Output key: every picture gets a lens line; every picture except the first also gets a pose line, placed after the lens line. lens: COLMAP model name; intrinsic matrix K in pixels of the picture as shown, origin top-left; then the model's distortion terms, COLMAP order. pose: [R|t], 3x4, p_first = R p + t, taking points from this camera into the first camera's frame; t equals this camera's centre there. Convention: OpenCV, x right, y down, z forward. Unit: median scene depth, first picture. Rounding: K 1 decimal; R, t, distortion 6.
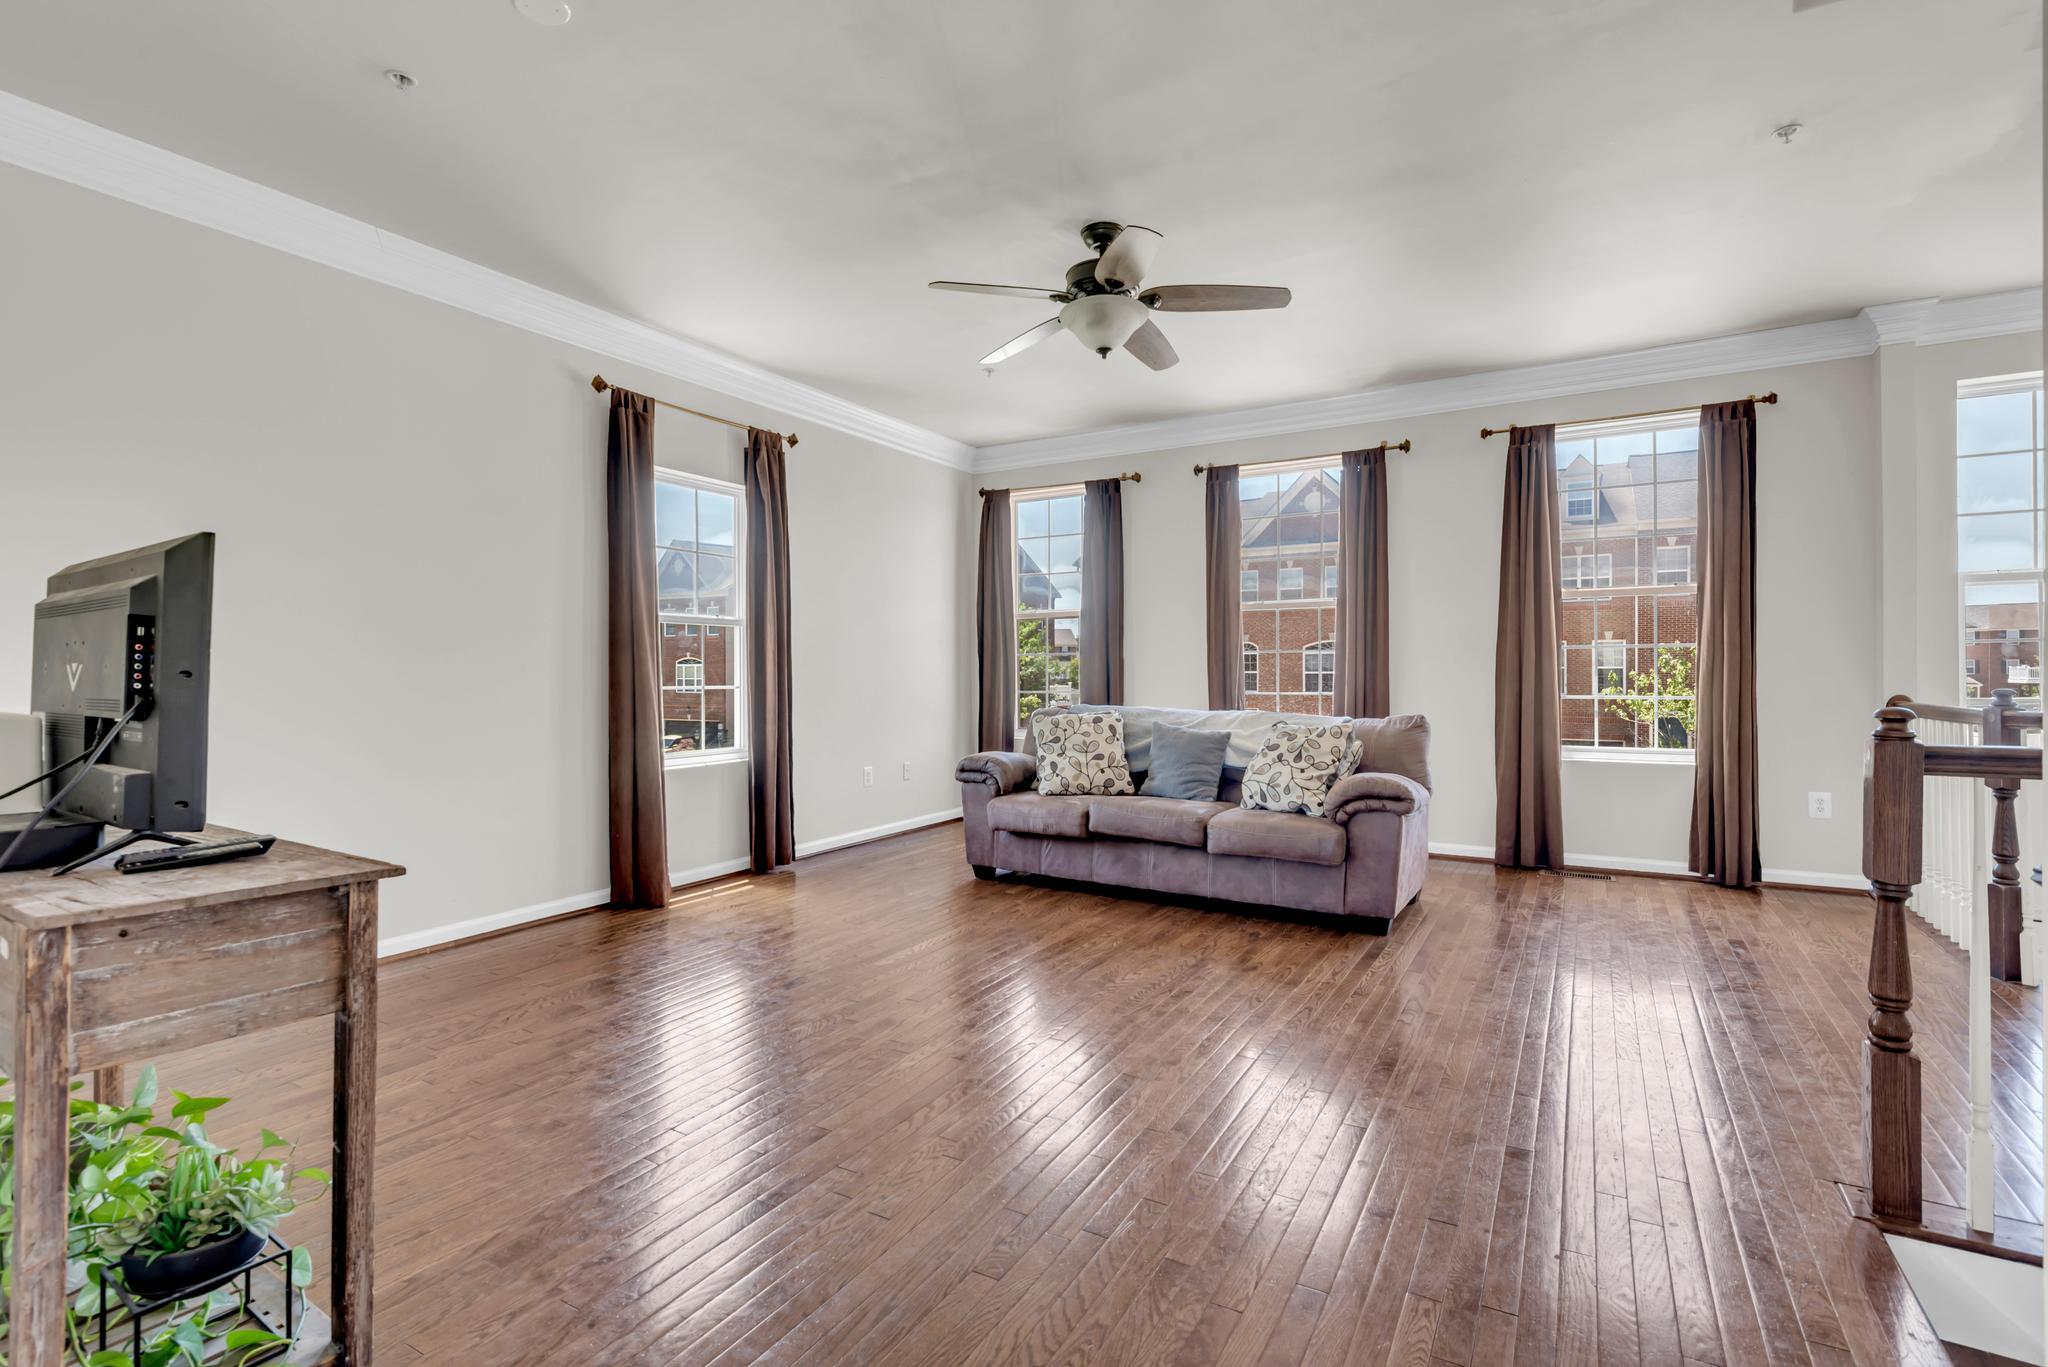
lens RADIAL K [[934.4, 0, 1064.5], [0, 934.4, 680.5], [0, 0, 1]] dist [0.013642, -0.005406]
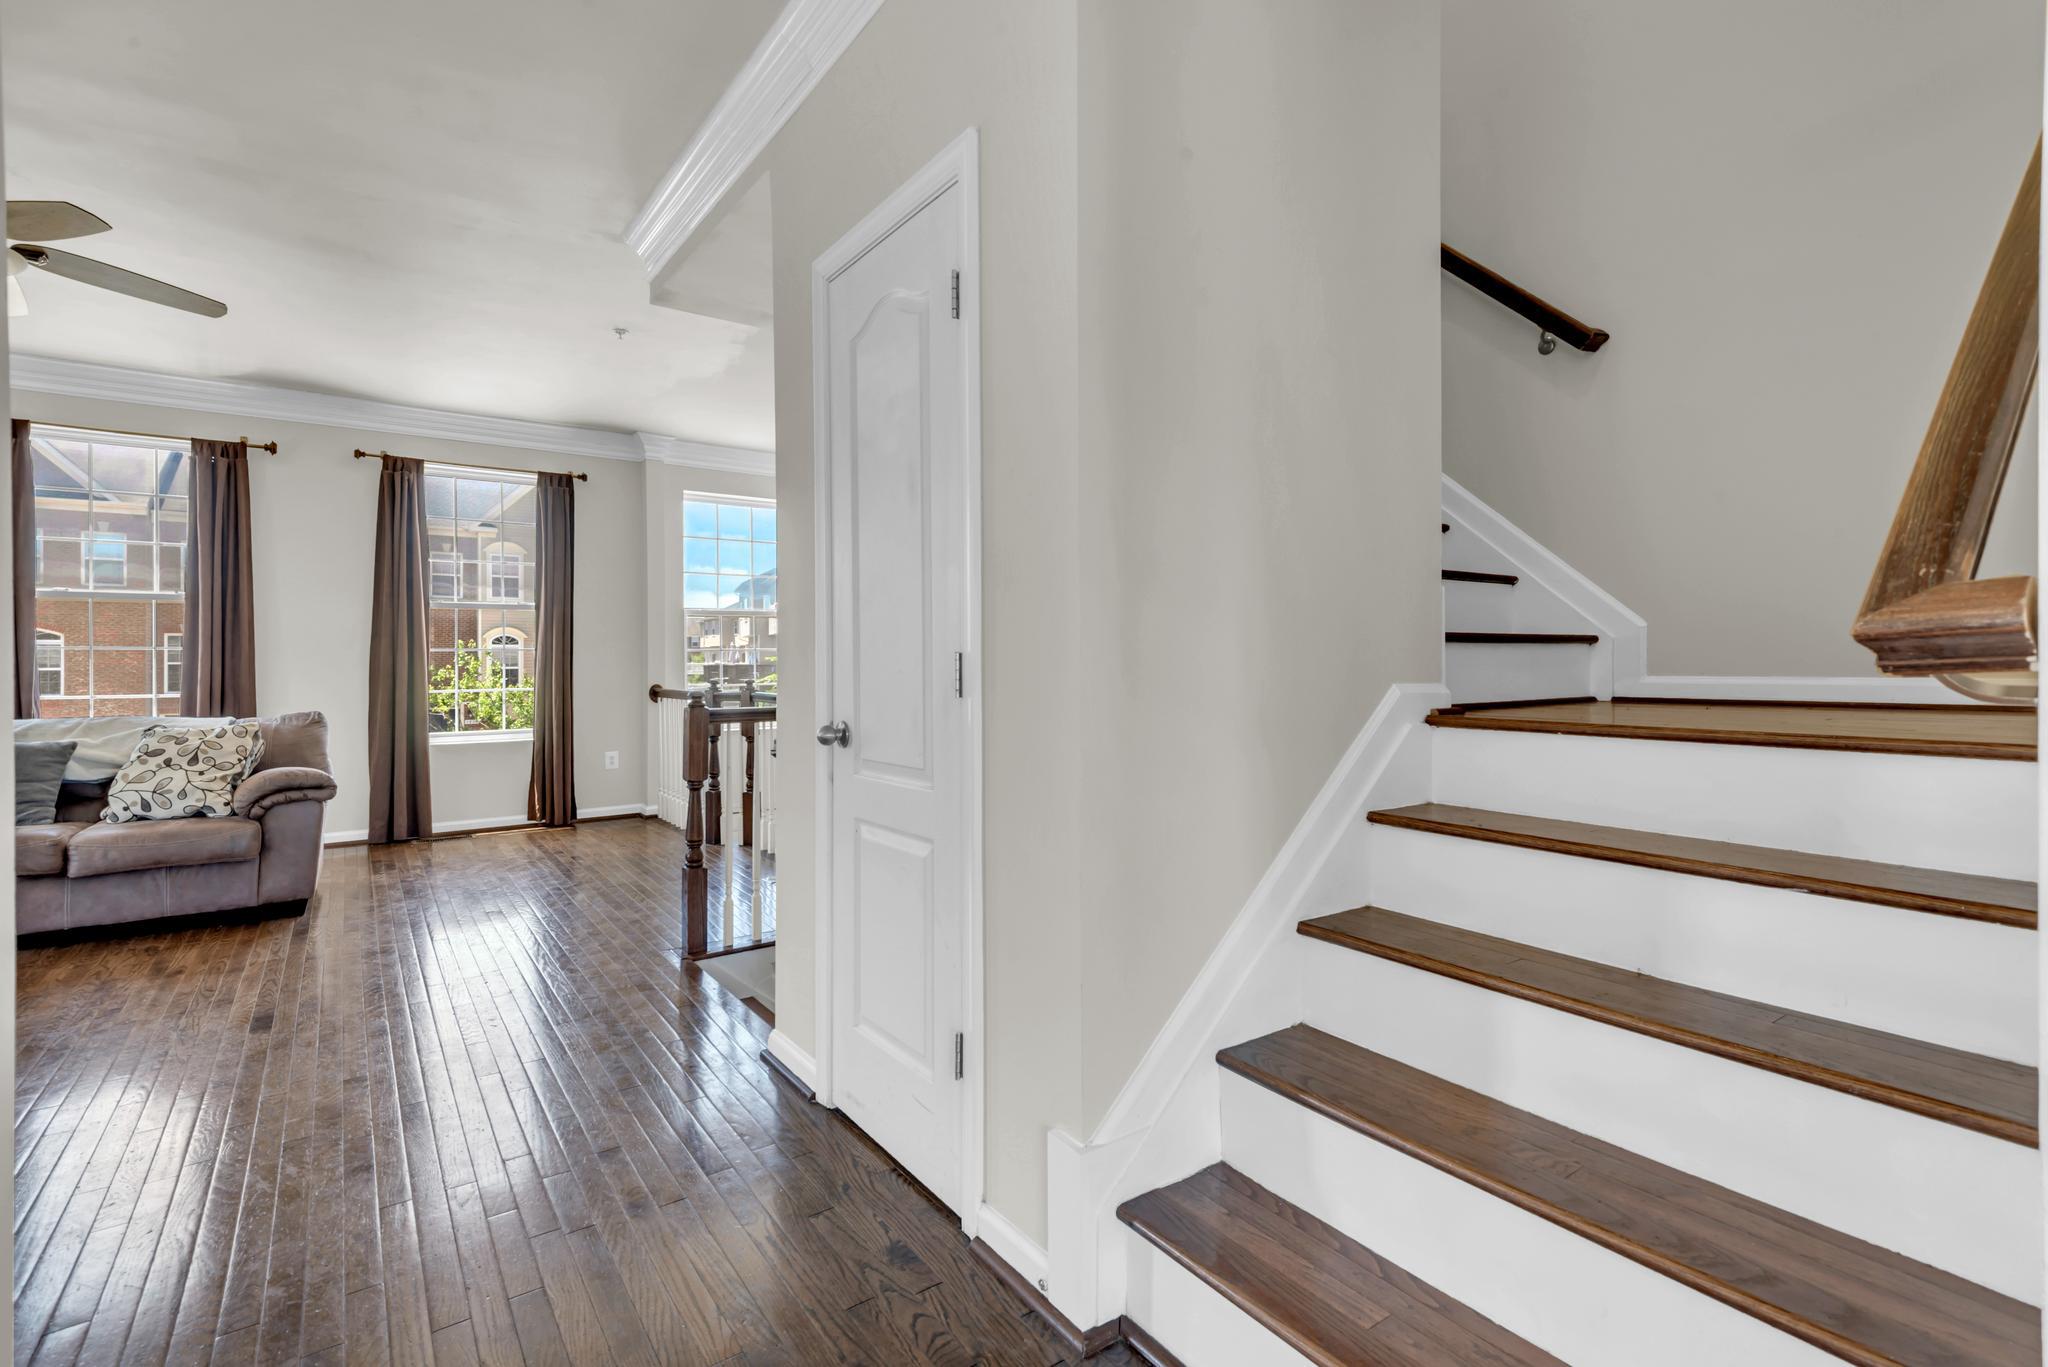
lens RADIAL K [[934.4, 0, 994.5], [0, 934.4, 657.4], [0, 0, 1]] dist [0.013642, -0.005406]
pose [[0.434437, 0.004349, 0.900692, -0.253629], [0.008164, 0.999928, -0.008766, -0.009706], [-0.900665, 0.011162, 0.434371, -0.173613]]
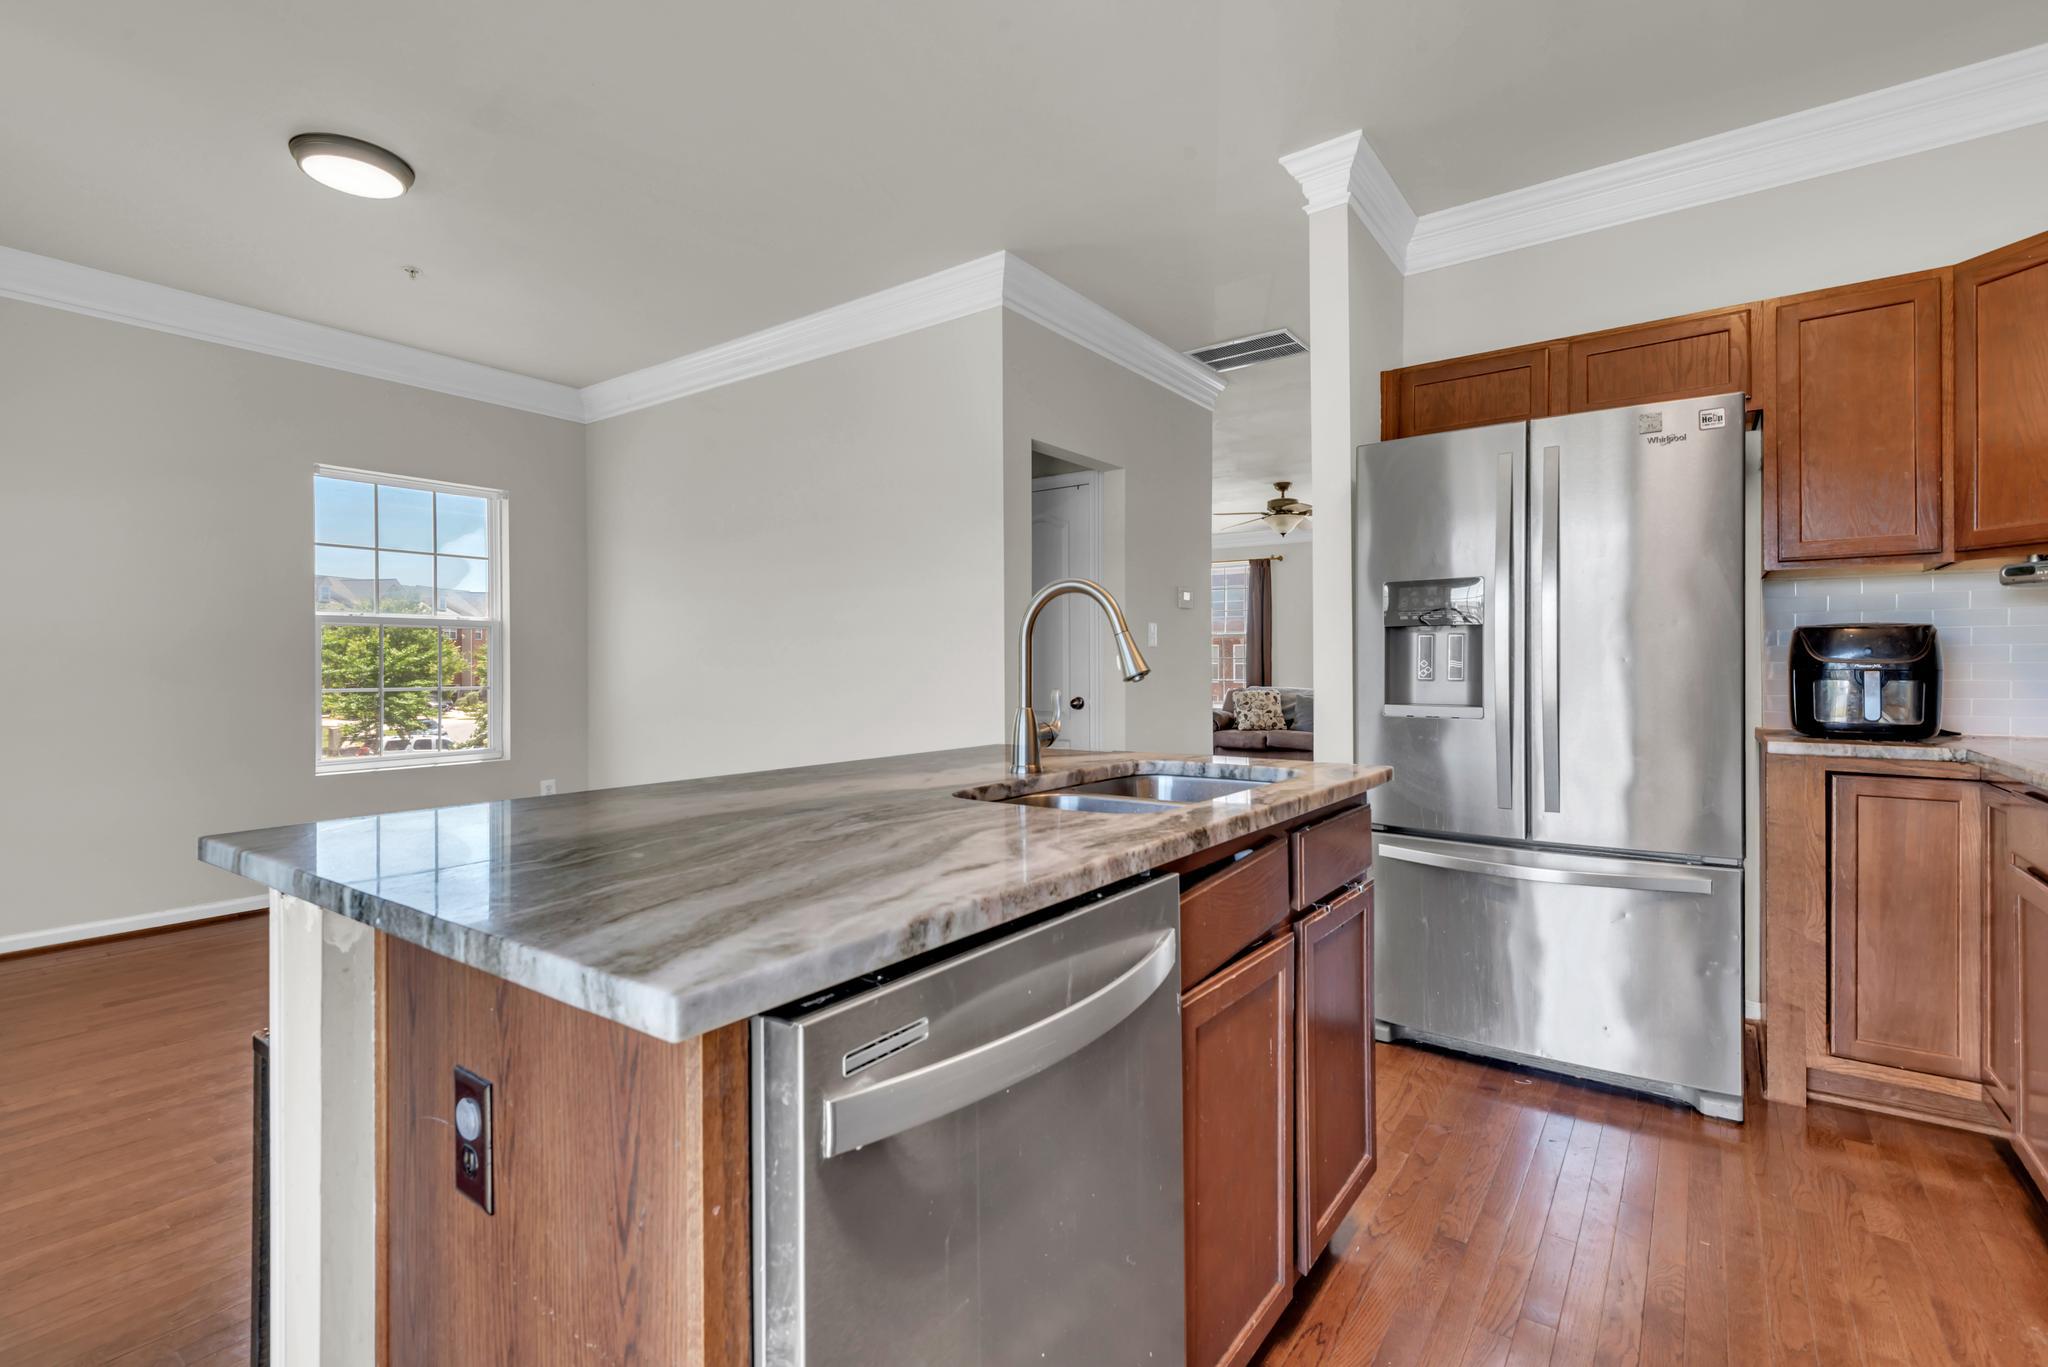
lens RADIAL K [[934.4, 0, 1020.2], [0, 934.4, 674.7], [0, 0, 1]] dist [0.013642, -0.005406]
pose [[0.990553, -0.000083, -0.137131, -0.231425], [0.000981, 0.999979, 0.006482, -0.012413], [0.137128, -0.006555, 0.990532, -1.137760]]
